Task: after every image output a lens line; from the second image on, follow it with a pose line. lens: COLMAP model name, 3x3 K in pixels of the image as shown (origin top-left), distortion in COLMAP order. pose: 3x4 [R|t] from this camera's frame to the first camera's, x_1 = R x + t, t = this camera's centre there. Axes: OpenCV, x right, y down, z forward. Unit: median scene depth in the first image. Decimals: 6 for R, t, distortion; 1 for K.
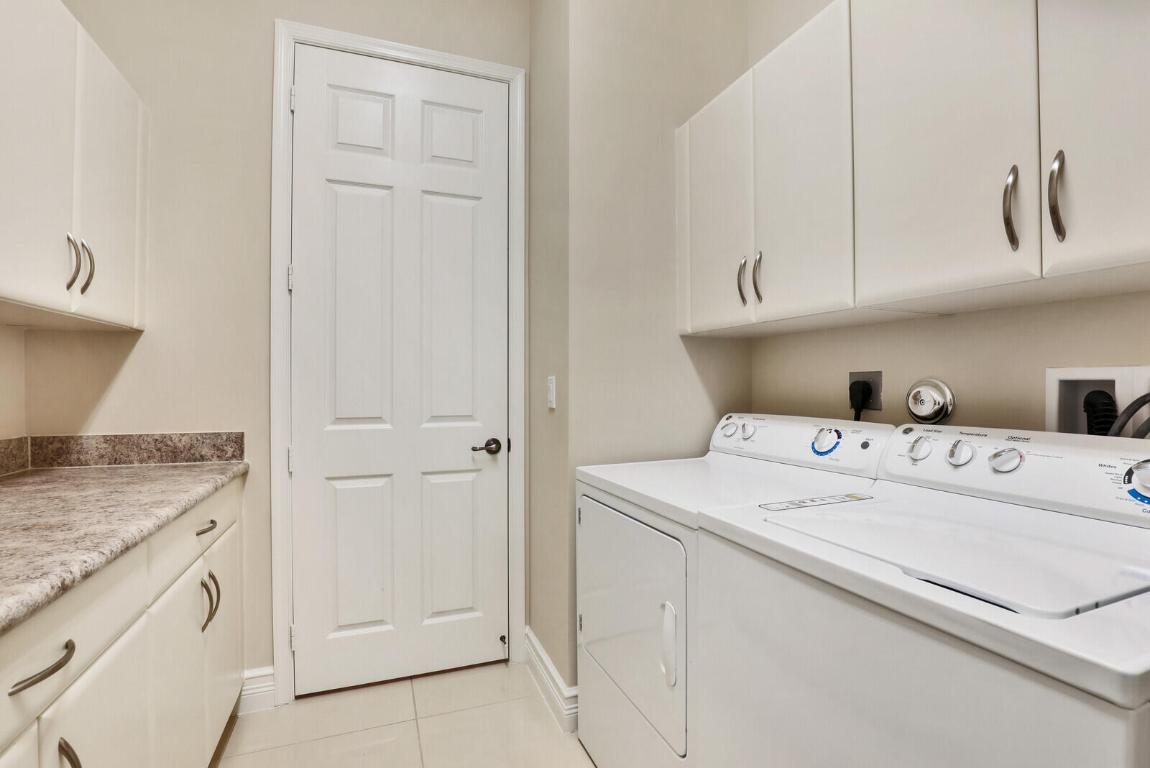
lens RADIAL K [[530.0, 0, 575.0], [0, 530.0, 384.0], [0, 0, 1]] dist [-0.021675, 0.000049]
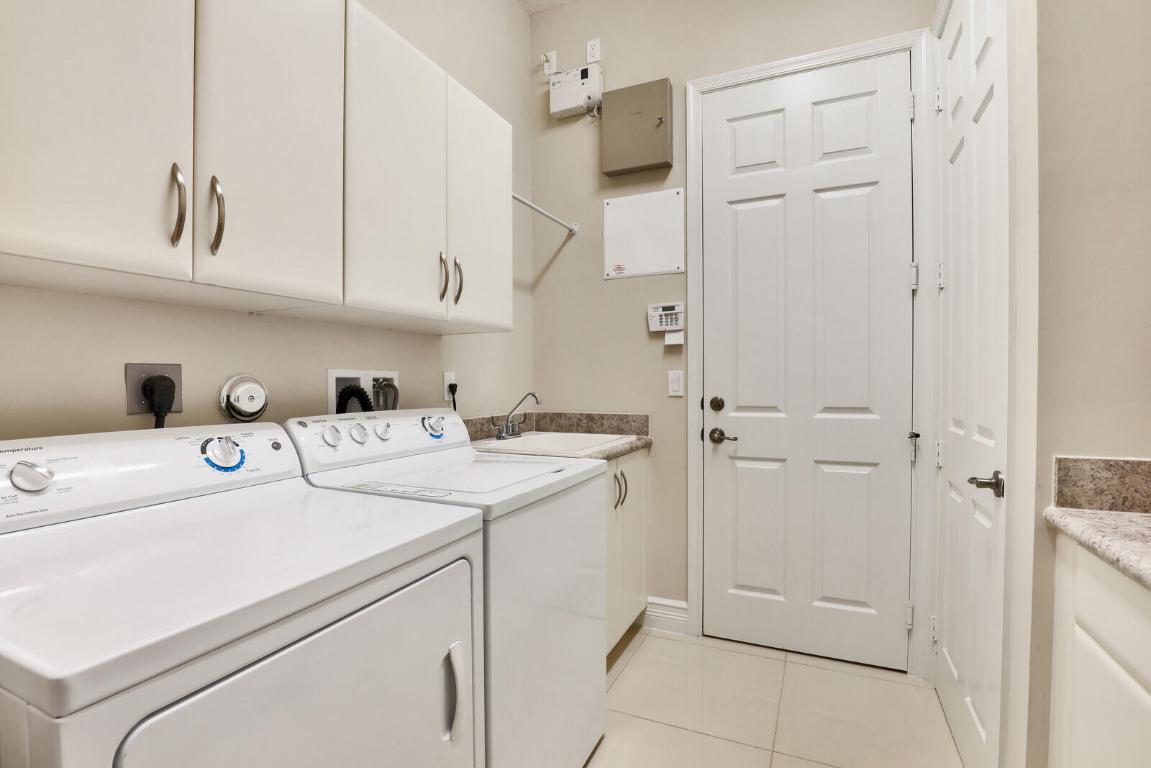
lens RADIAL K [[530.5, 0, 575.5], [0, 530.5, 384.0], [0, 0, 1]] dist [-0.021675, 0.000049]
pose [[-0.698833, 0.006426, 0.715256, -0.466830], [0.008628, 0.999963, -0.000554, 0.012822], [-0.715232, 0.005784, -0.698863, 1.253756]]
